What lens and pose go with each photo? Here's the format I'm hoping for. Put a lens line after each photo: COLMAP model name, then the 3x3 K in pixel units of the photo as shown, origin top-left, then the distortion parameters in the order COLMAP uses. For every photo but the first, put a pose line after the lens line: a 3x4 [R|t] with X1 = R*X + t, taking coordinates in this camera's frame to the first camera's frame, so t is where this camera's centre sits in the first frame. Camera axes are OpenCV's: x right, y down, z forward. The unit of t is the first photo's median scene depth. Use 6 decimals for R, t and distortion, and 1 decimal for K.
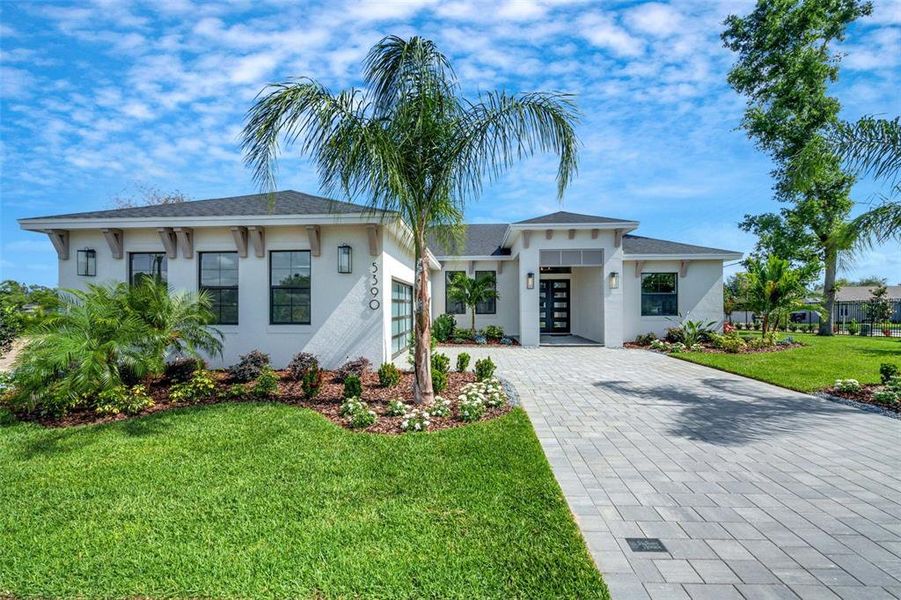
lens RADIAL K [[421.9, 0, 459.1], [0, 421.9, 295.5], [0, 0, 1]] dist [0.000492, 0.000133]
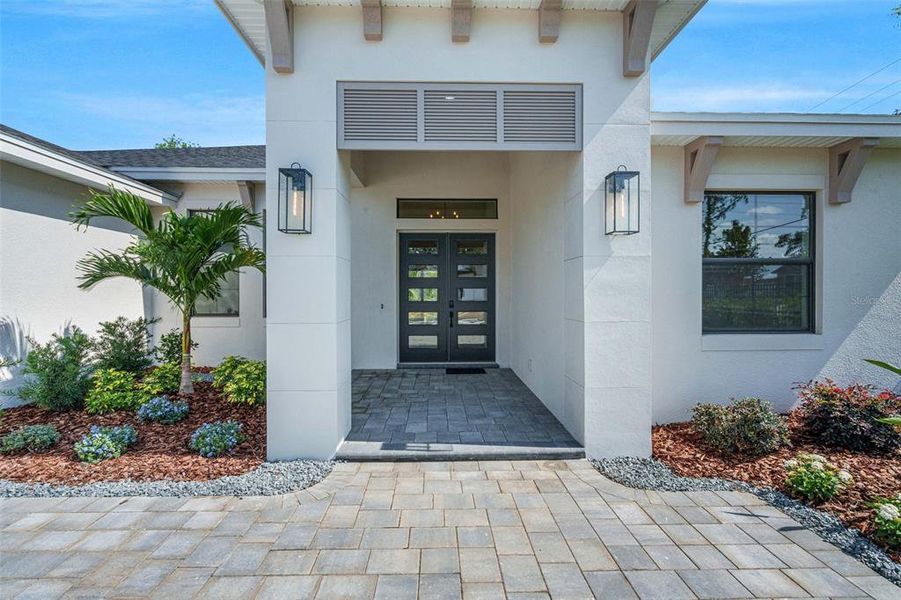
lens RADIAL K [[421.9, 0, 459.1], [0, 421.9, 295.5], [0, 0, 1]] dist [0.000492, 0.000133]
pose [[0.996061, -0.001424, 0.088657, 0.239863], [-0.001258, 0.999544, 0.030185, 0.012631], [-0.088659, -0.030178, 0.995605, 0.732223]]
